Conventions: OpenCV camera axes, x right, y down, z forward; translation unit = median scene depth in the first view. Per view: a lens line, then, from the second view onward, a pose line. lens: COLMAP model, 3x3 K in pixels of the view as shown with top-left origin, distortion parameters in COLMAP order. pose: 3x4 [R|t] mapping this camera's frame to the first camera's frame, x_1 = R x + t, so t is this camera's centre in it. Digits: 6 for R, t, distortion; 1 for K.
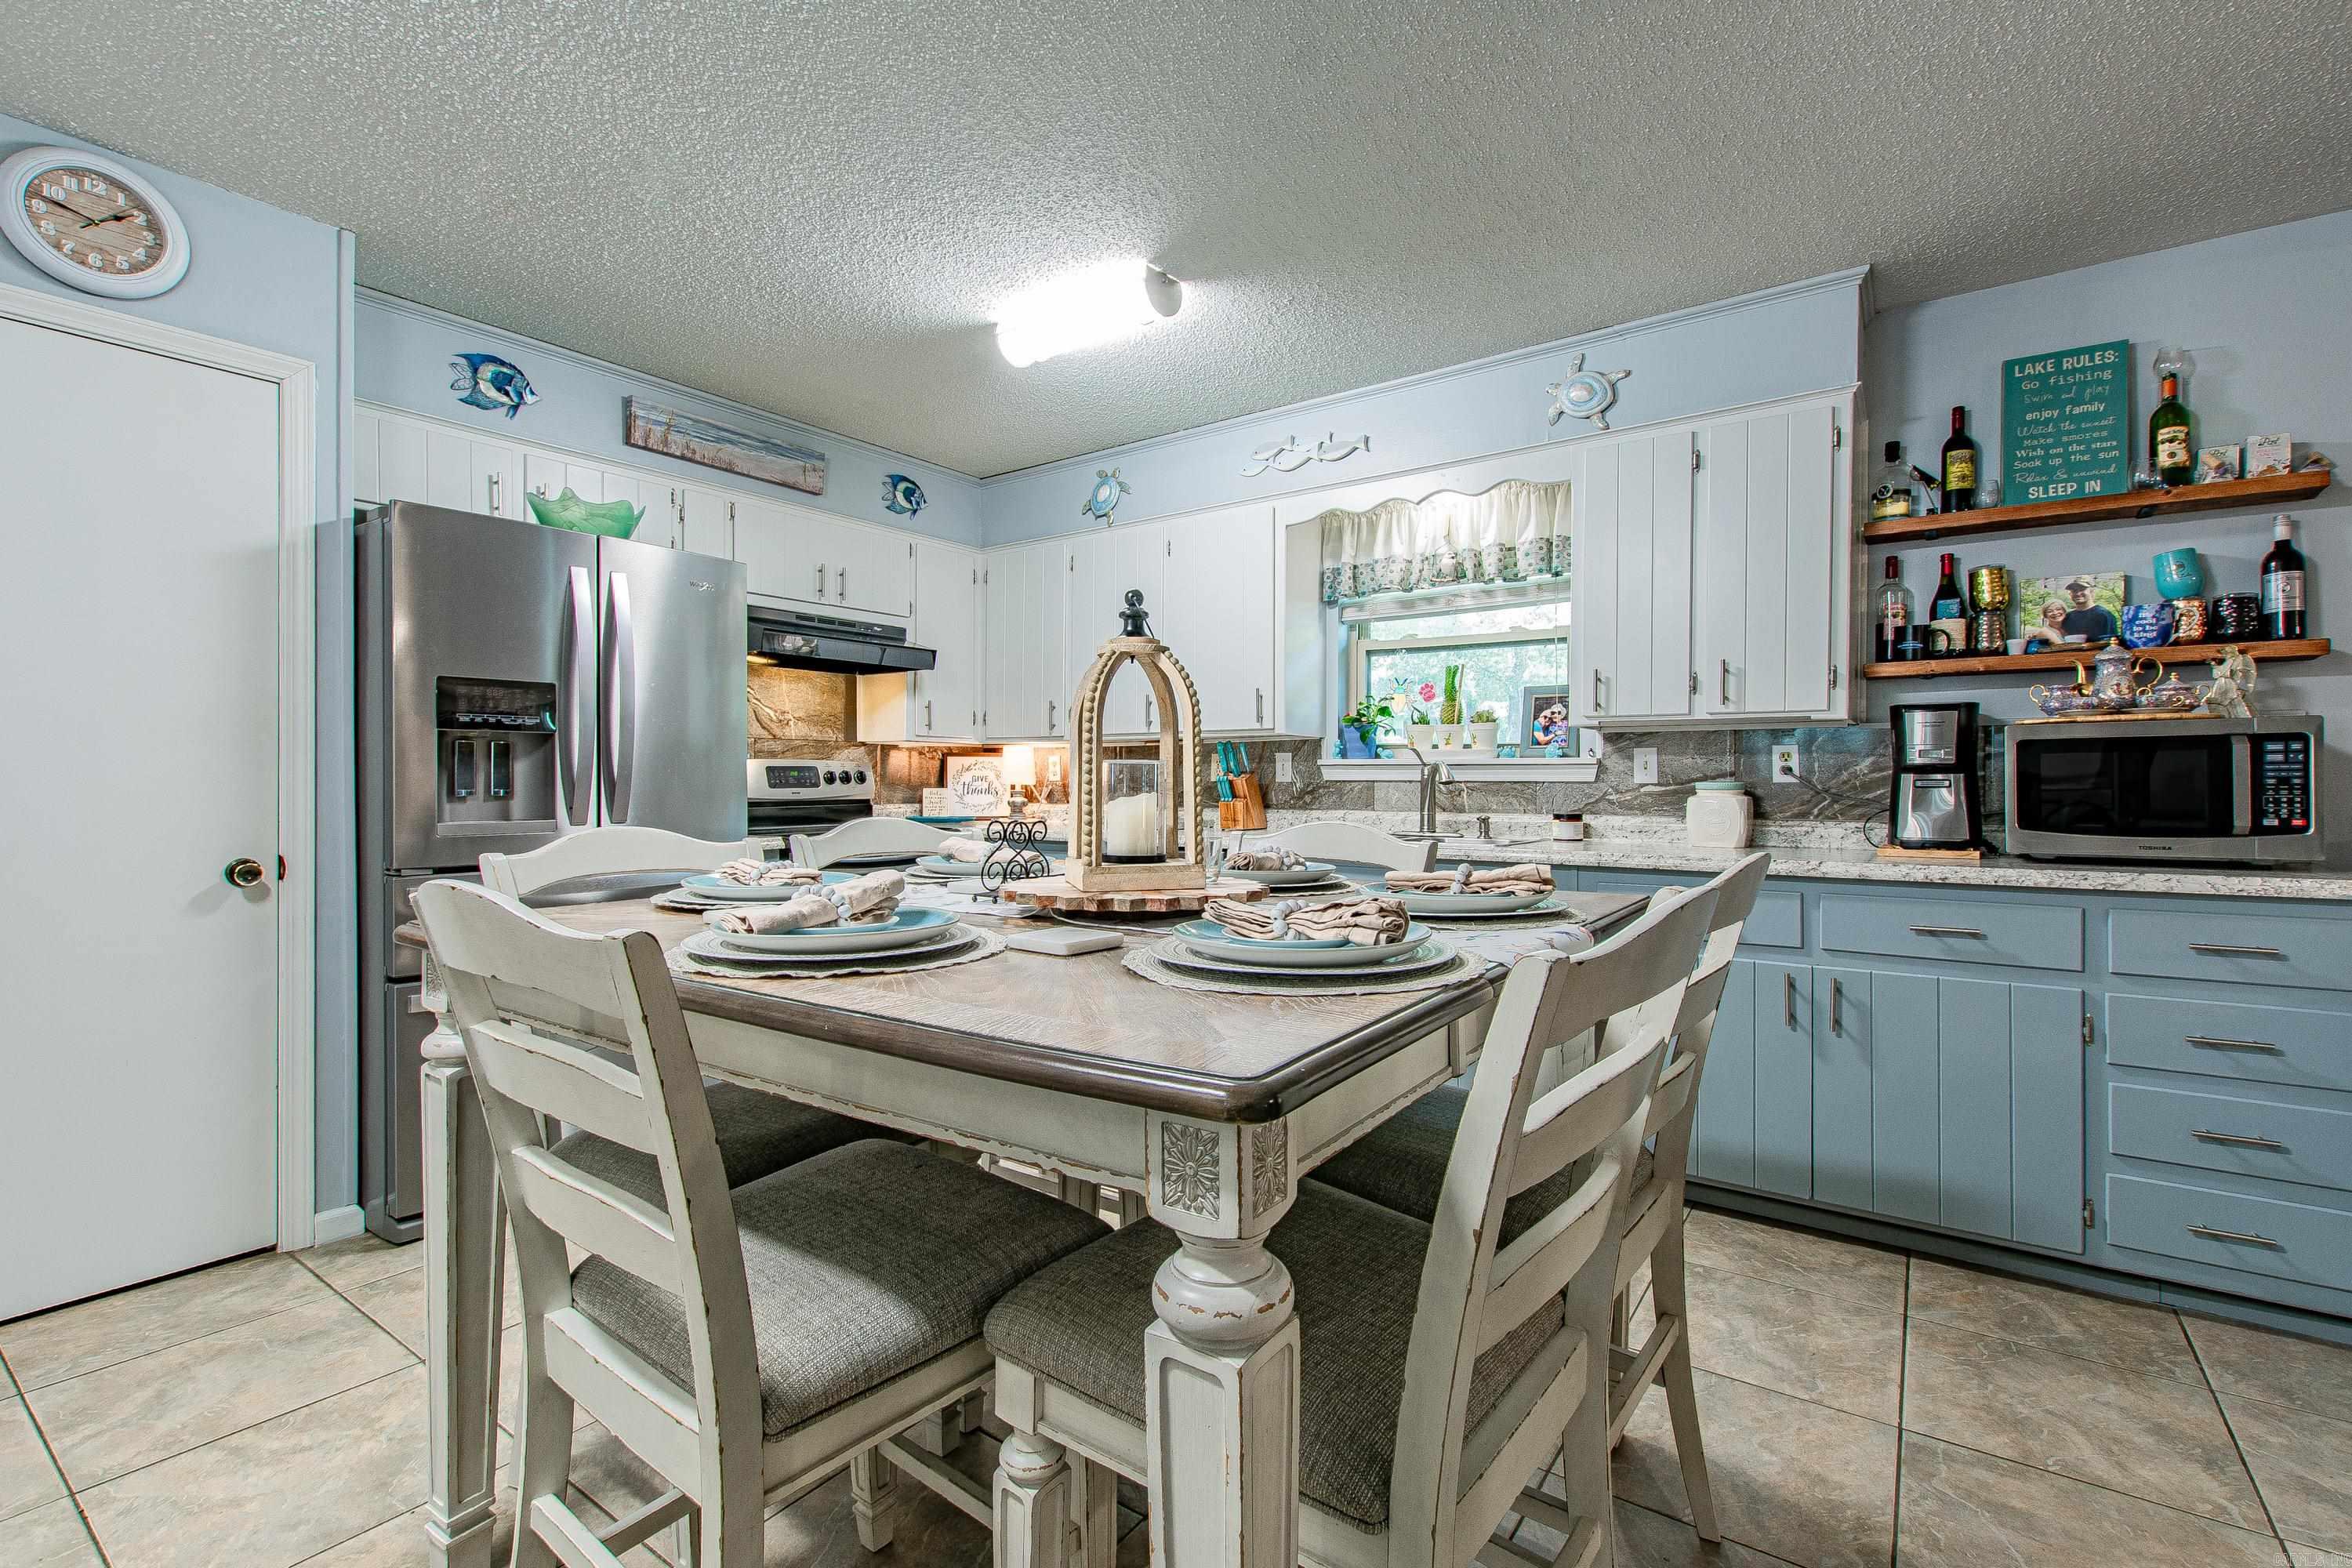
lens RADIAL K [[1040.8, 0, 1176.0], [0, 1040.8, 784.0], [0, 0, 1]] dist [0.001720, -0.000114]
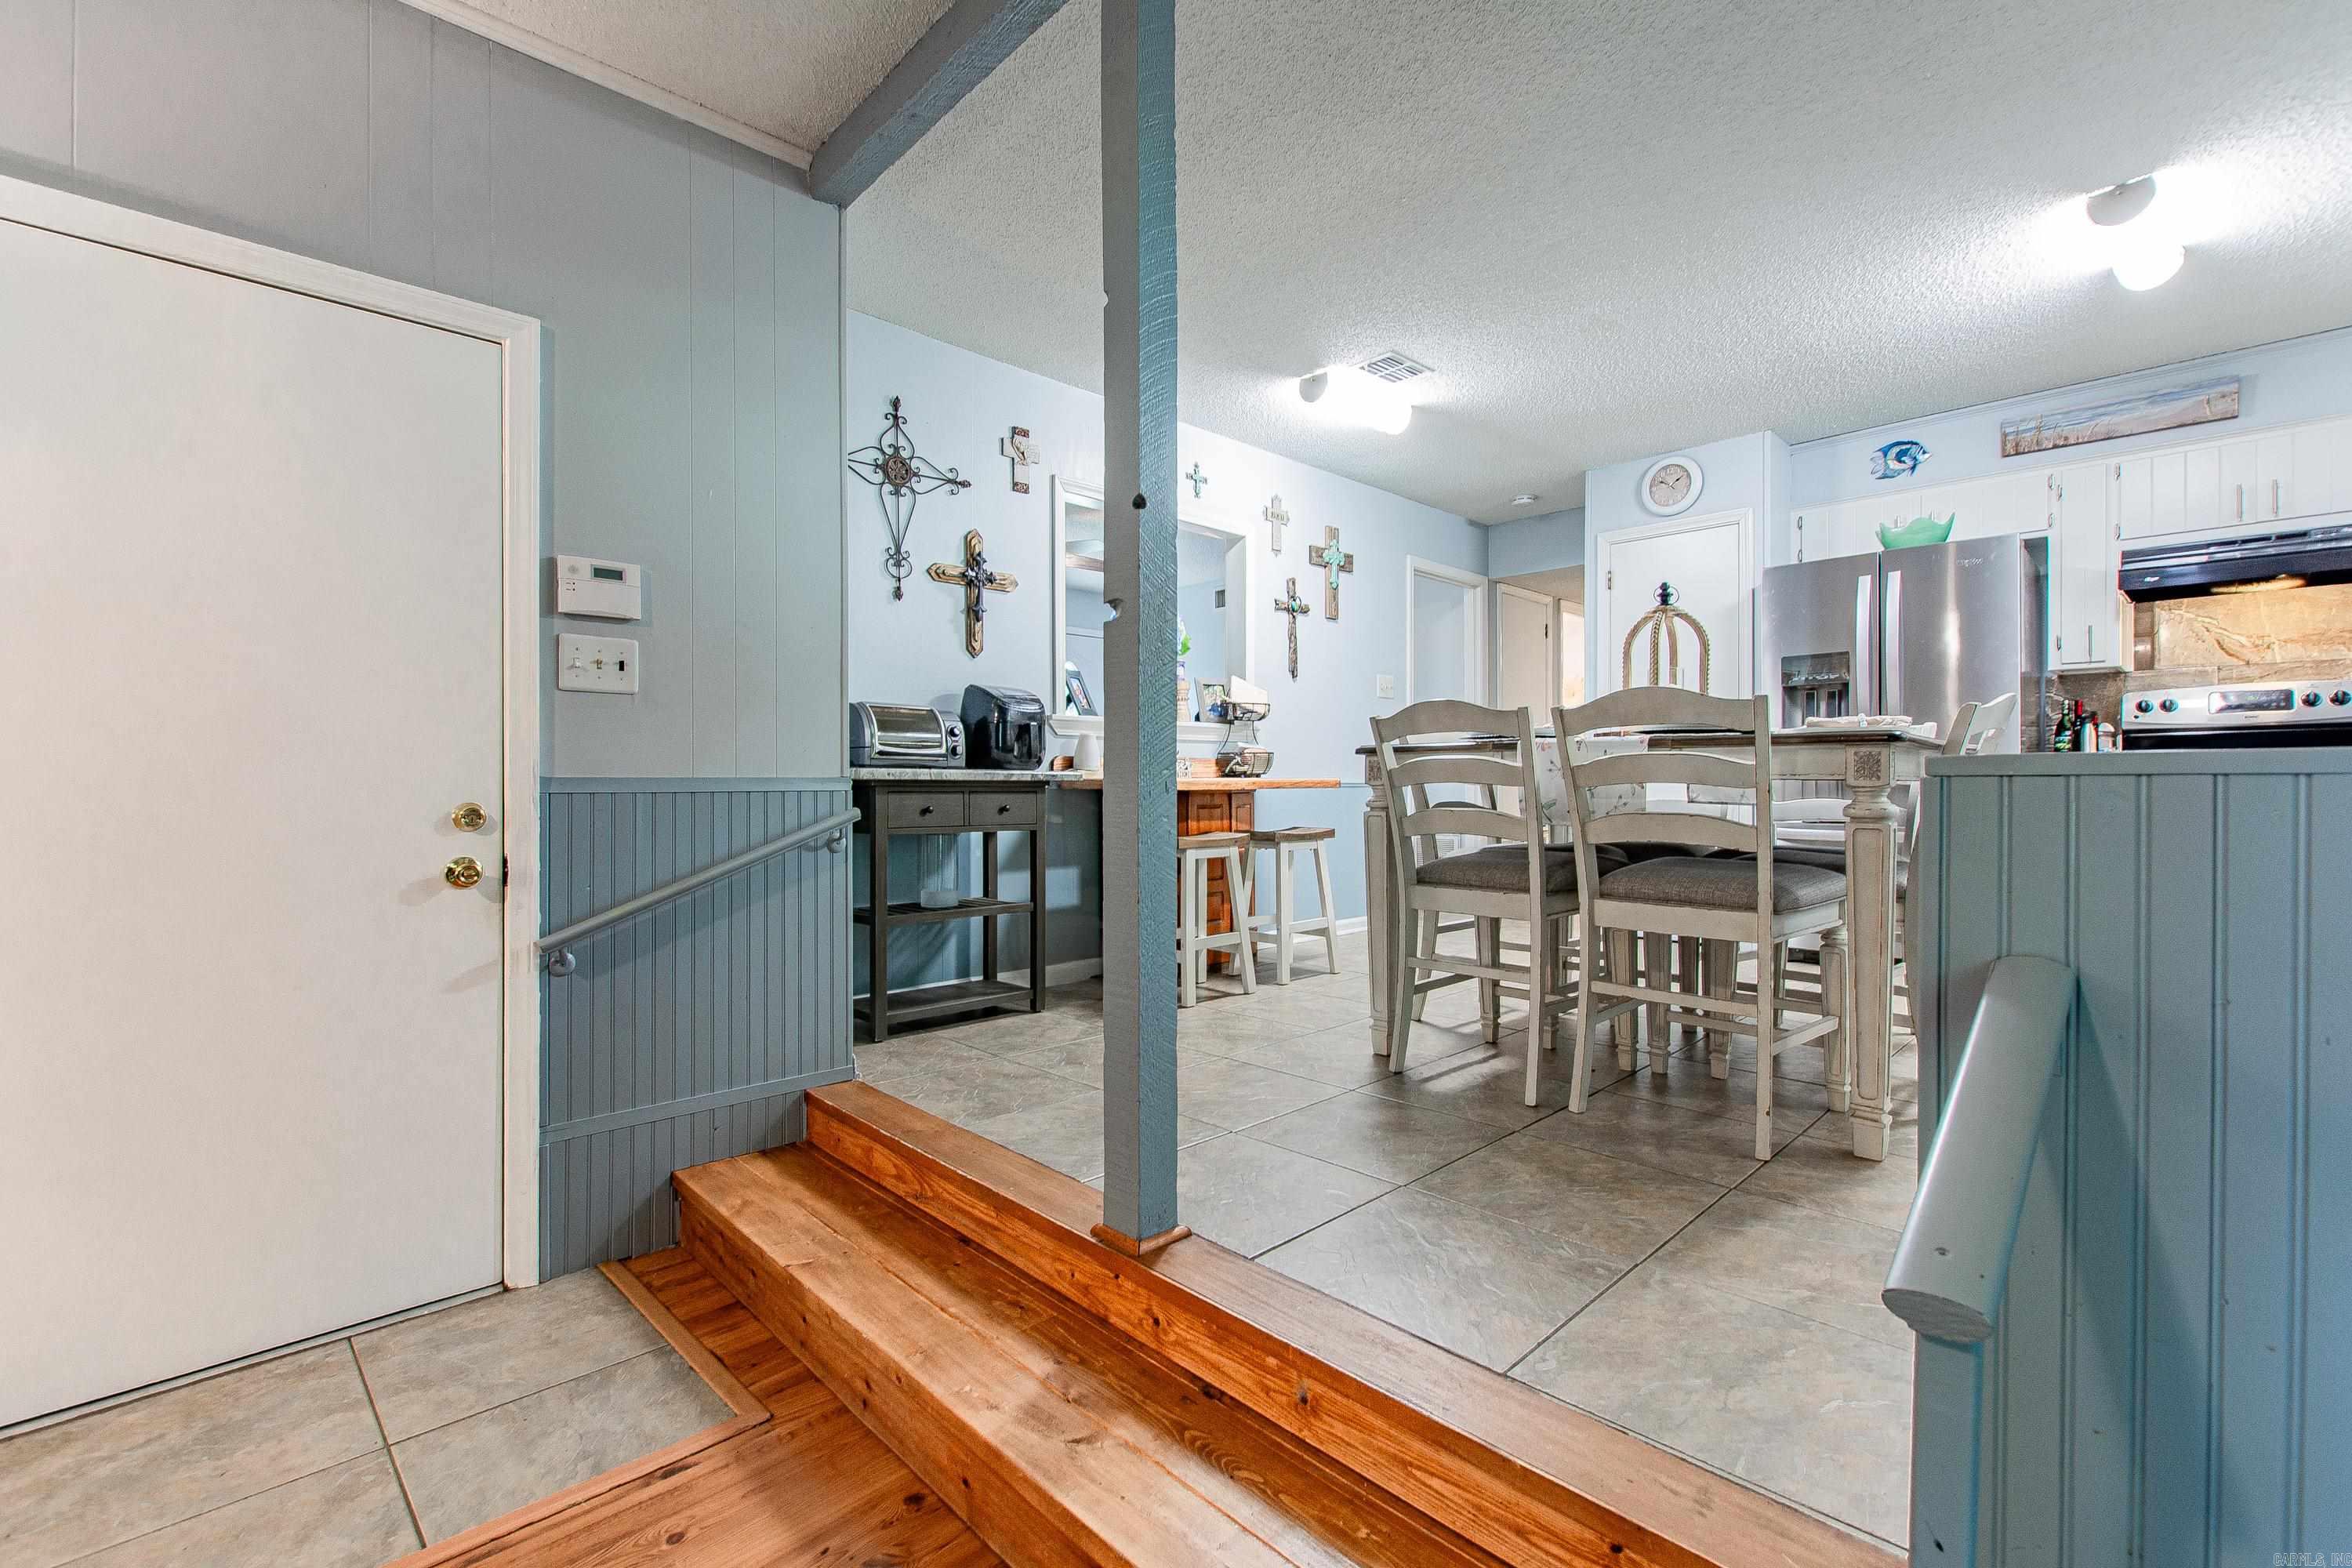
lens RADIAL K [[1020.7, 0, 1180.7], [0, 1020.7, 781.5], [0, 0, 1]] dist [0.000318, -0.001512]
pose [[-0.176562, 0.000080, -0.984289, 0.852584], [-0.003707, 0.999993, 0.000746, 0.080859], [0.984282, 0.003780, -0.176561, 0.186253]]
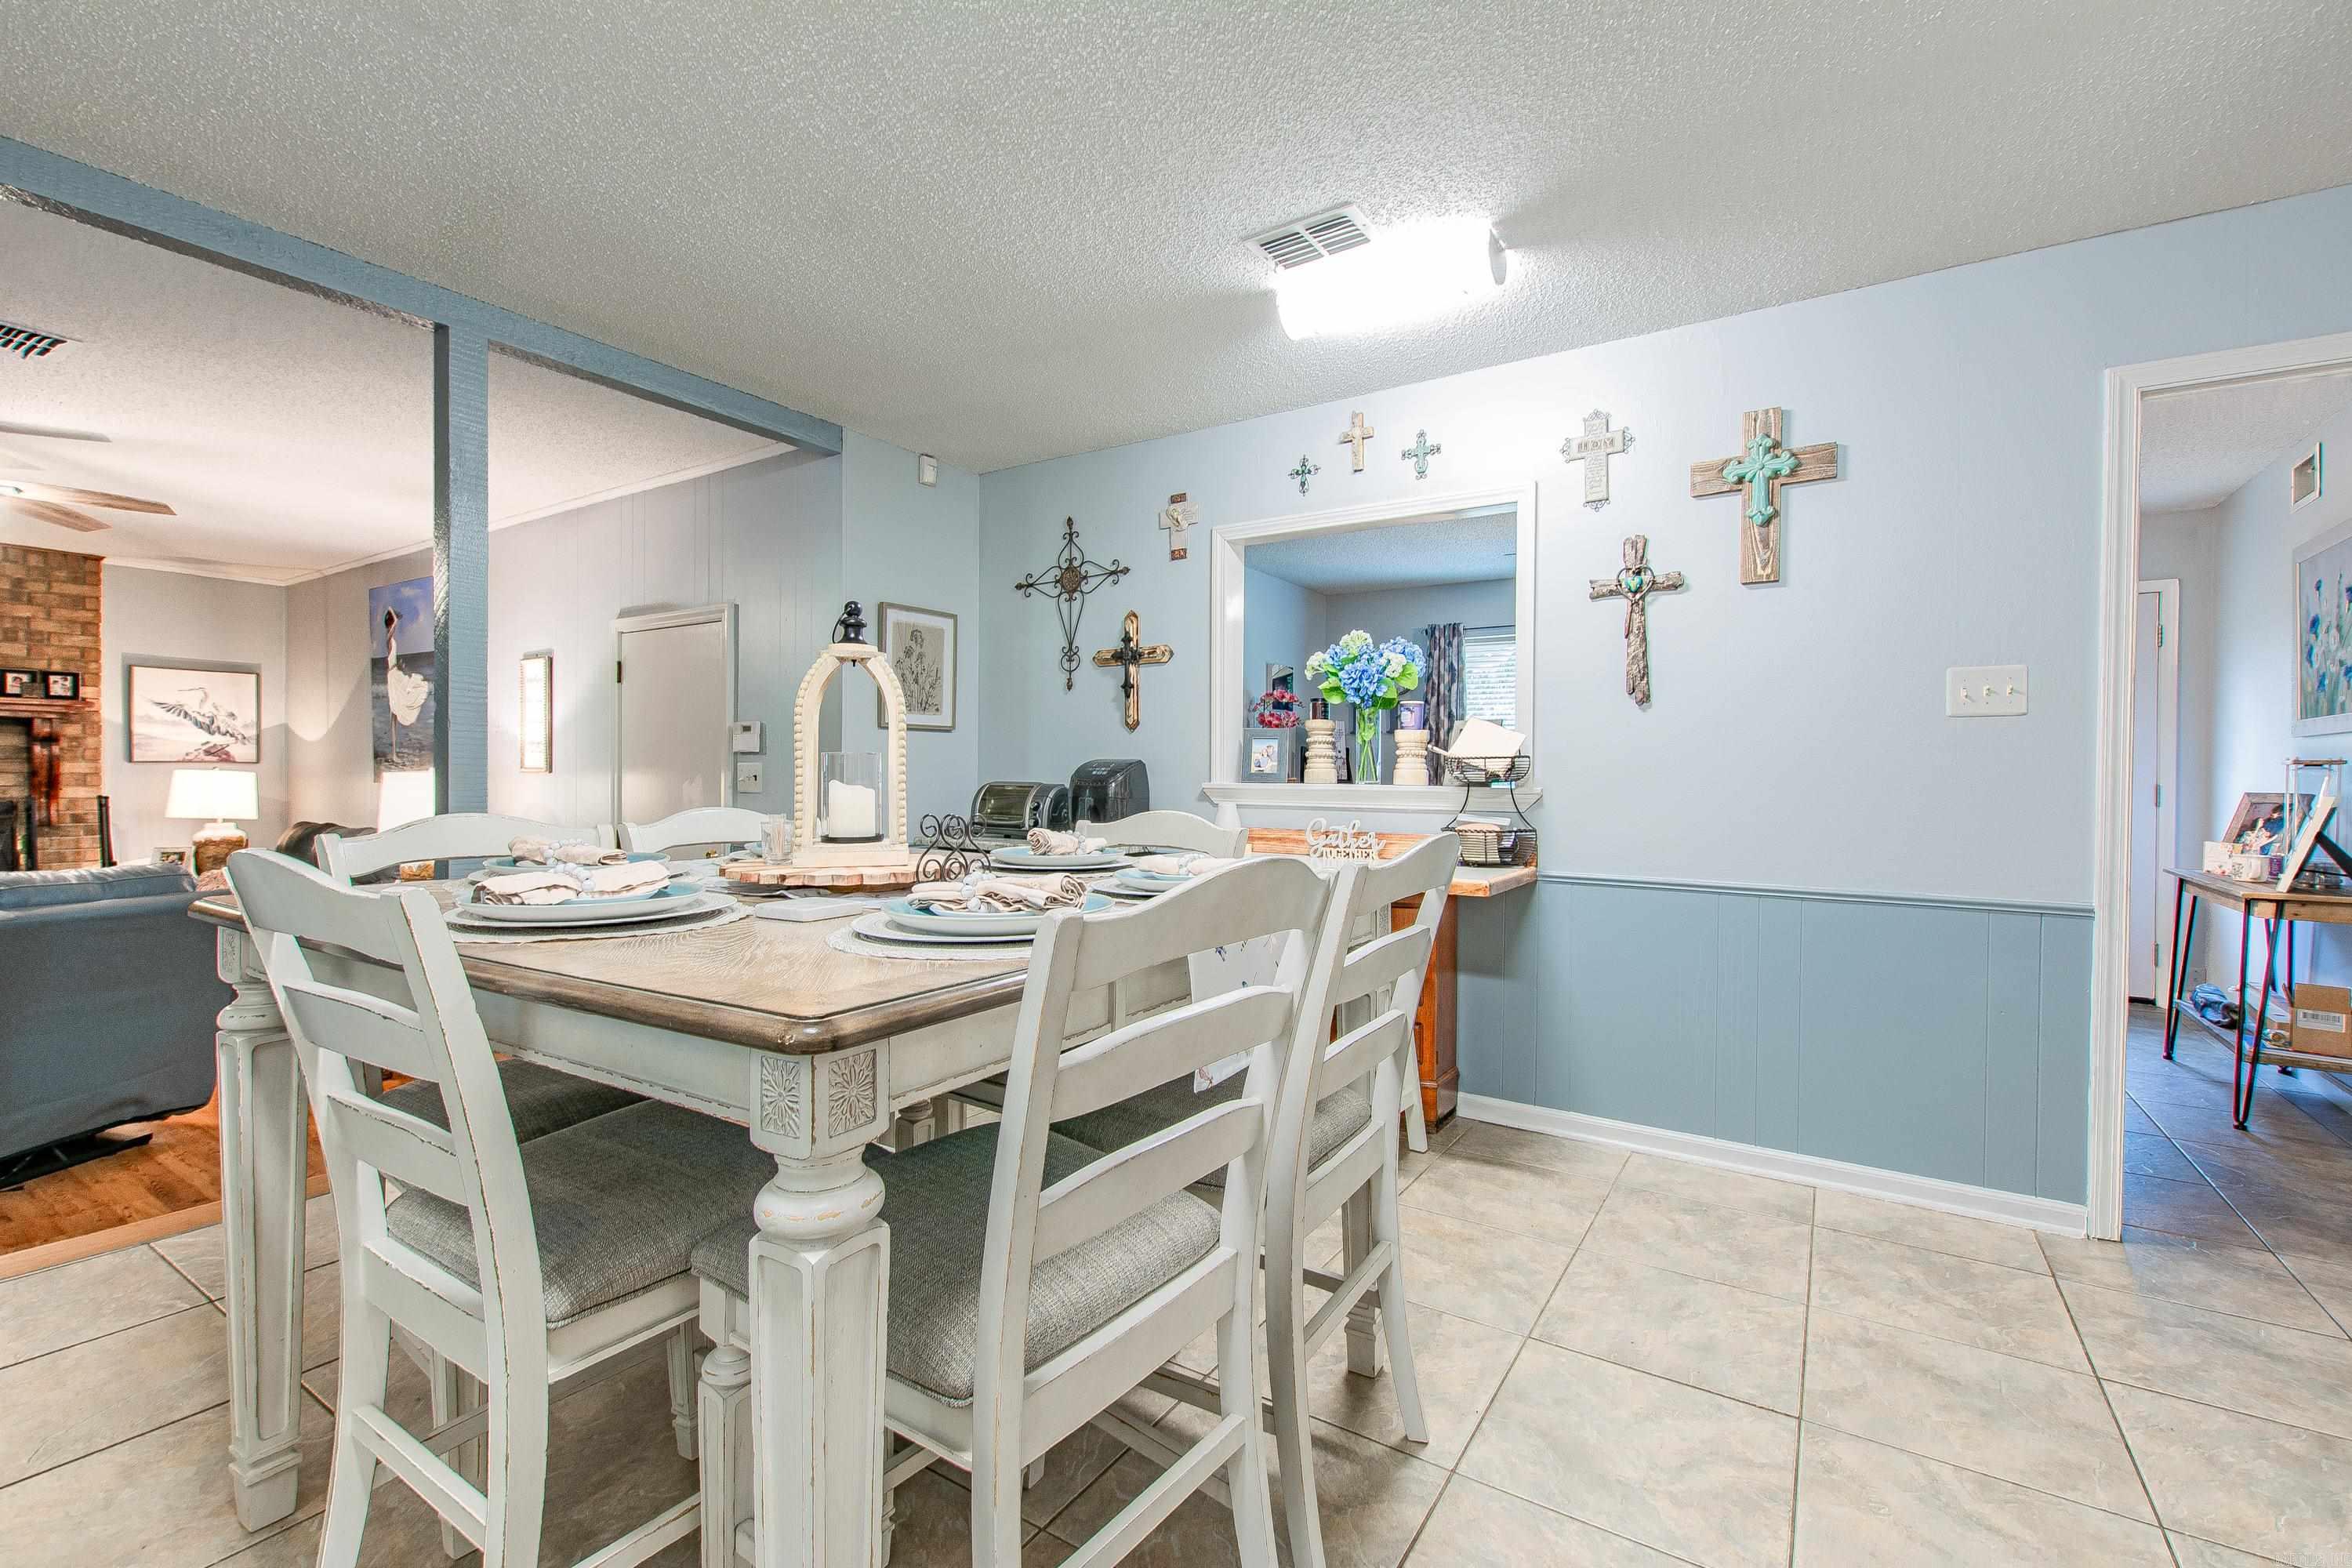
lens RADIAL K [[1003.9, 0, 1184.5], [0, 1003.9, 784.7], [0, 0, 1]] dist [0.000467, -0.000559]
pose [[-0.998456, -0.009918, -0.054649, -0.135722], [-0.010668, 0.999853, 0.013438, -0.002119], [0.054507, 0.014000, -0.998415, 0.884007]]
